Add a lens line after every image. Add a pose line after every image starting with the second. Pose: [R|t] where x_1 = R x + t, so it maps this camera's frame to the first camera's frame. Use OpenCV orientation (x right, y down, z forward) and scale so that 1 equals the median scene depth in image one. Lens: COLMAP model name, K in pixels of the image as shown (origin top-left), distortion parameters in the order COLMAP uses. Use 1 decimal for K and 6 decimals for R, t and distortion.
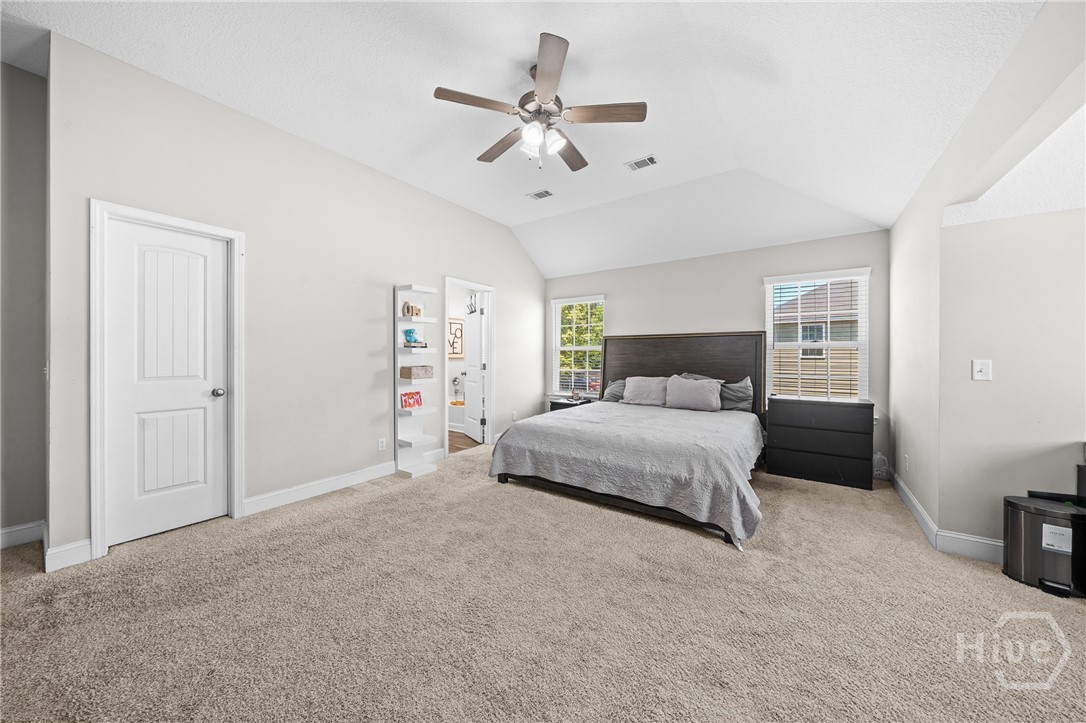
lens RADIAL K [[368.5, 0, 543.4], [0, 368.5, 358.6], [0, 0, 1]] dist [-0.009181, -0.000073]
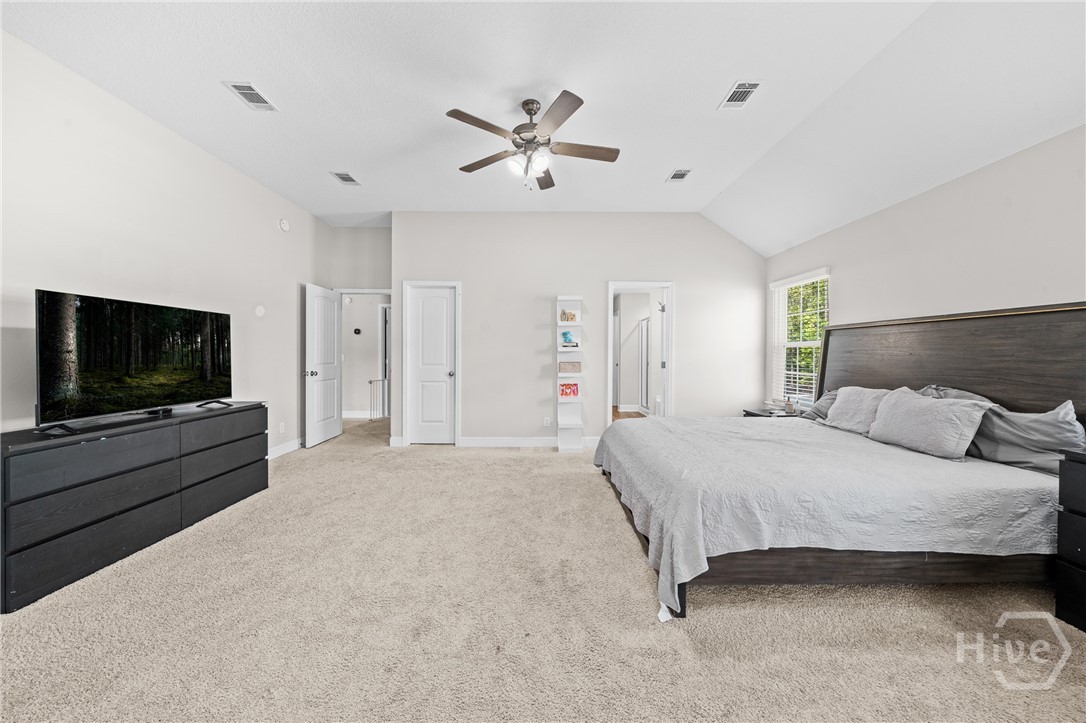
lens RADIAL K [[368.5, 0, 541.7], [0, 368.5, 357.2], [0, 0, 1]] dist [-0.009181, -0.000073]
pose [[0.581598, 0.009903, -0.813416, 0.664500], [-0.010280, 0.999936, 0.004824, -0.000826], [0.813412, 0.005556, 0.581662, 0.255187]]
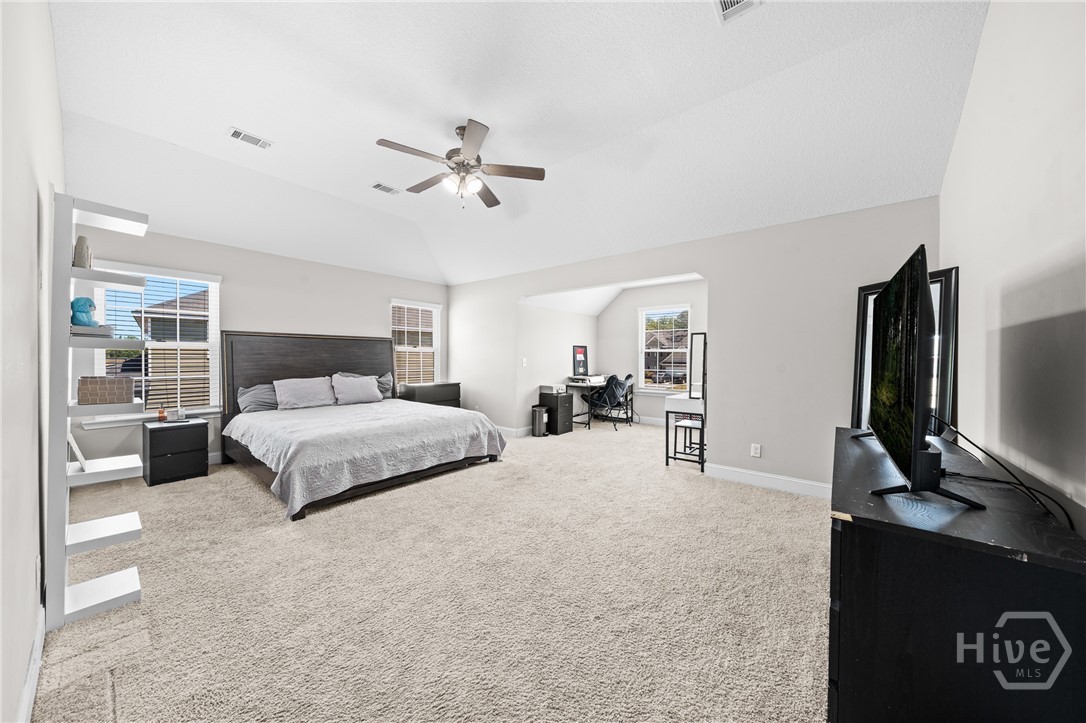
lens RADIAL K [[368.5, 0, 545.4], [0, 368.5, 360.1], [0, 0, 1]] dist [-0.009181, -0.000073]
pose [[0.057554, -0.007695, 0.998313, -0.881596], [0.006740, 0.999951, 0.007319, -0.000560], [-0.998320, 0.006307, 0.057604, 0.453069]]
